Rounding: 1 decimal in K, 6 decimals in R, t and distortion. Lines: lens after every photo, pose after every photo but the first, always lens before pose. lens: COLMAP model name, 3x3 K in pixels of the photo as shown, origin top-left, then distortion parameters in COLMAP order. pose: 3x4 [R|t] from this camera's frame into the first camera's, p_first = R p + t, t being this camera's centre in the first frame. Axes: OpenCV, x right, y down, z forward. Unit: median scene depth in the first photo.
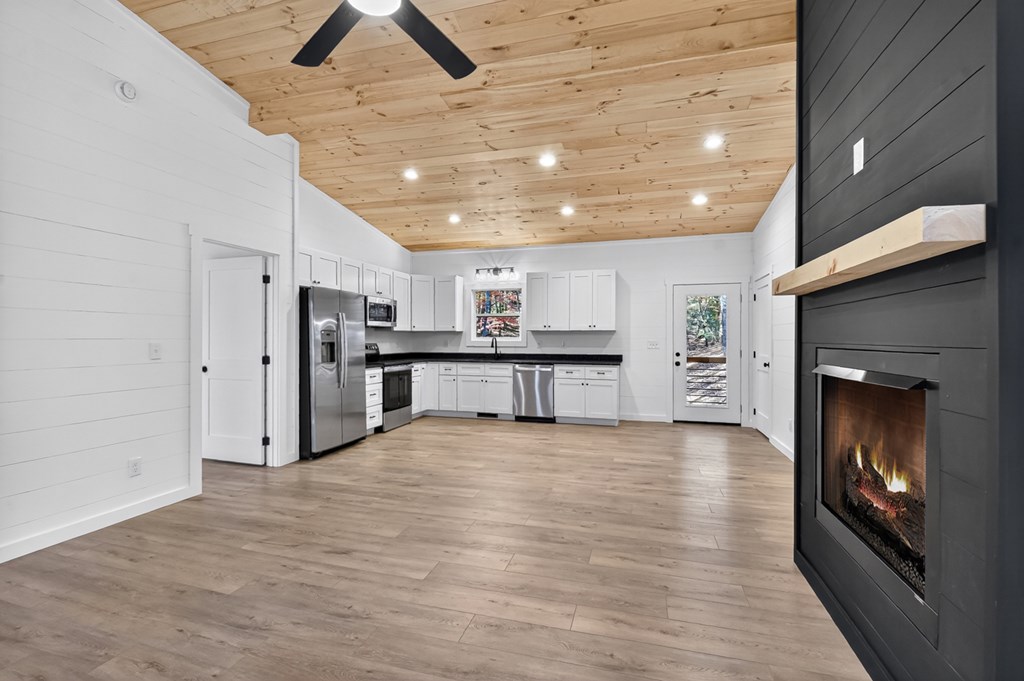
lens RADIAL K [[457.5, 0, 512.0], [0, 457.5, 340.5], [0, 0, 1]] dist [0.024821, -0.037084]
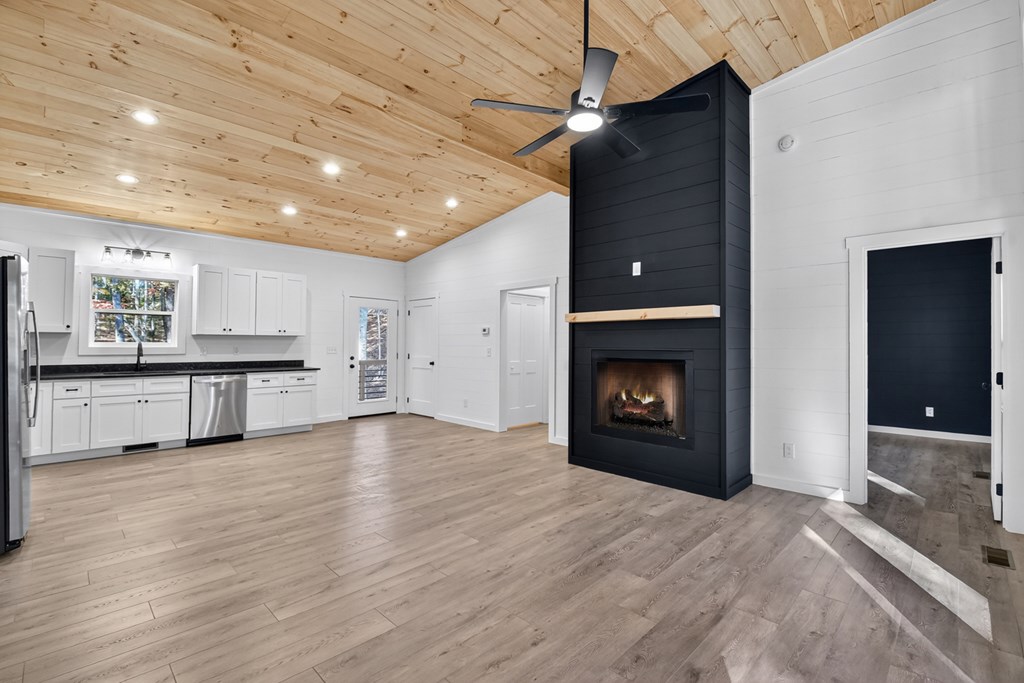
lens RADIAL K [[457.5, 0, 512.0], [0, 457.5, 341.5], [0, 0, 1]] dist [0.024821, -0.037084]
pose [[0.471740, 0.005900, 0.881718, -0.446470], [0.000778, 0.999974, -0.007108, -0.002580], [-0.881737, 0.004039, 0.471724, 0.122097]]
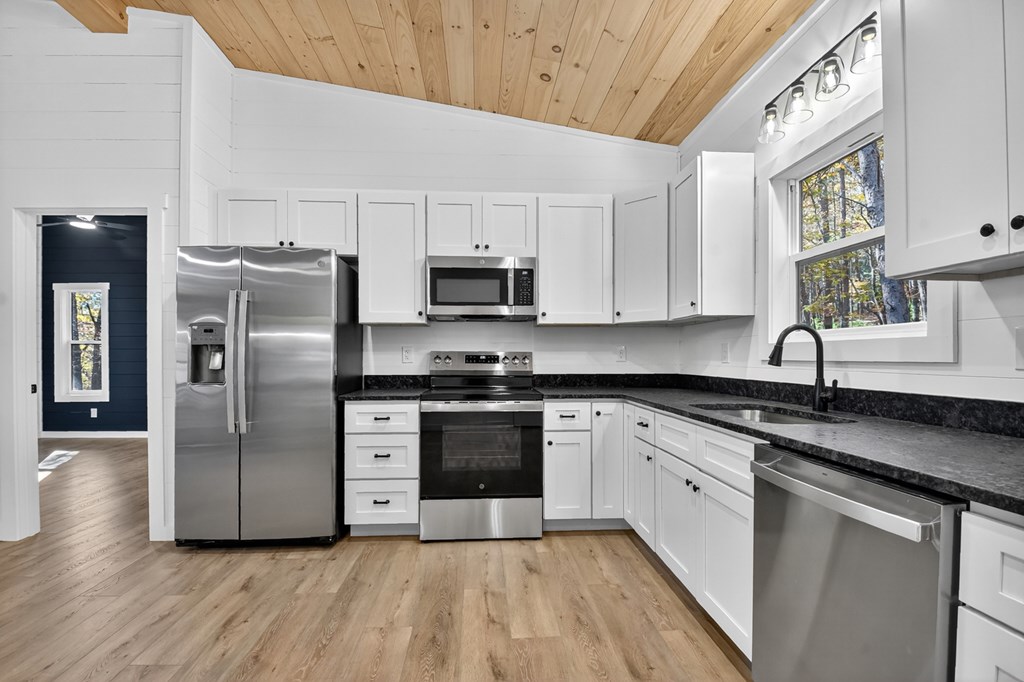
lens RADIAL K [[459.9, 0, 506.3], [0, 459.9, 355.0], [0, 0, 1]] dist [0.024262, -0.027207]
pose [[0.337716, -0.004160, -0.941239, 0.167556], [-0.000796, 0.999989, -0.004706, 0.012264], [0.941248, 0.002338, 0.337709, 0.822290]]
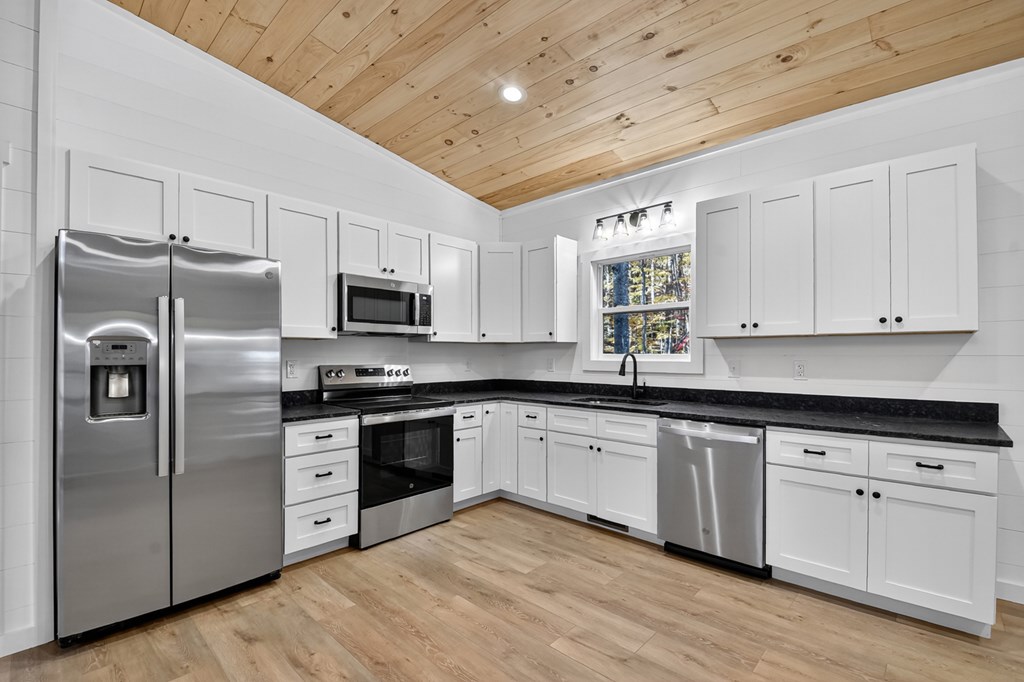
lens RADIAL K [[457.1, 0, 518.4], [0, 457.1, 348.5], [0, 0, 1]] dist [-0.000765, -0.000661]
pose [[0.895661, -0.006946, -0.444682, 0.076441], [-0.000217, 0.999871, -0.016056, -0.004335], [0.444736, 0.014478, 0.895544, 0.568559]]
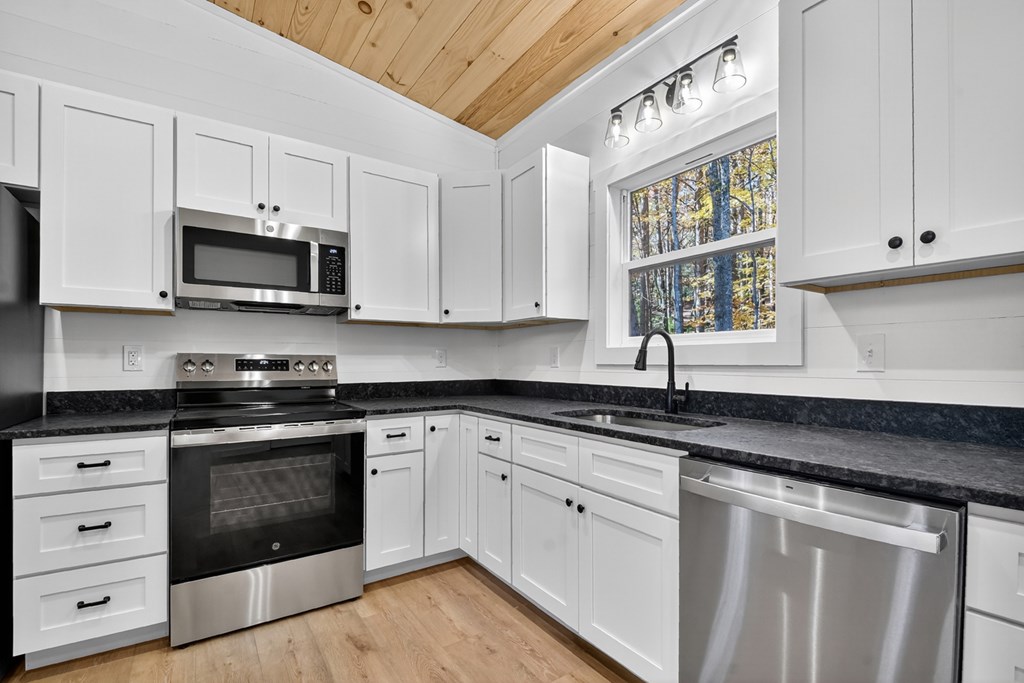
lens RADIAL K [[465.3, 0, 517.0], [0, 465.3, 358.5], [0, 0, 1]] dist [0.021387, -0.028940]
pose [[0.774742, -0.006285, -0.632246, 0.074955], [0.000548, 0.999957, -0.009268, 0.013022], [0.632277, 0.006834, 0.774712, 0.808057]]
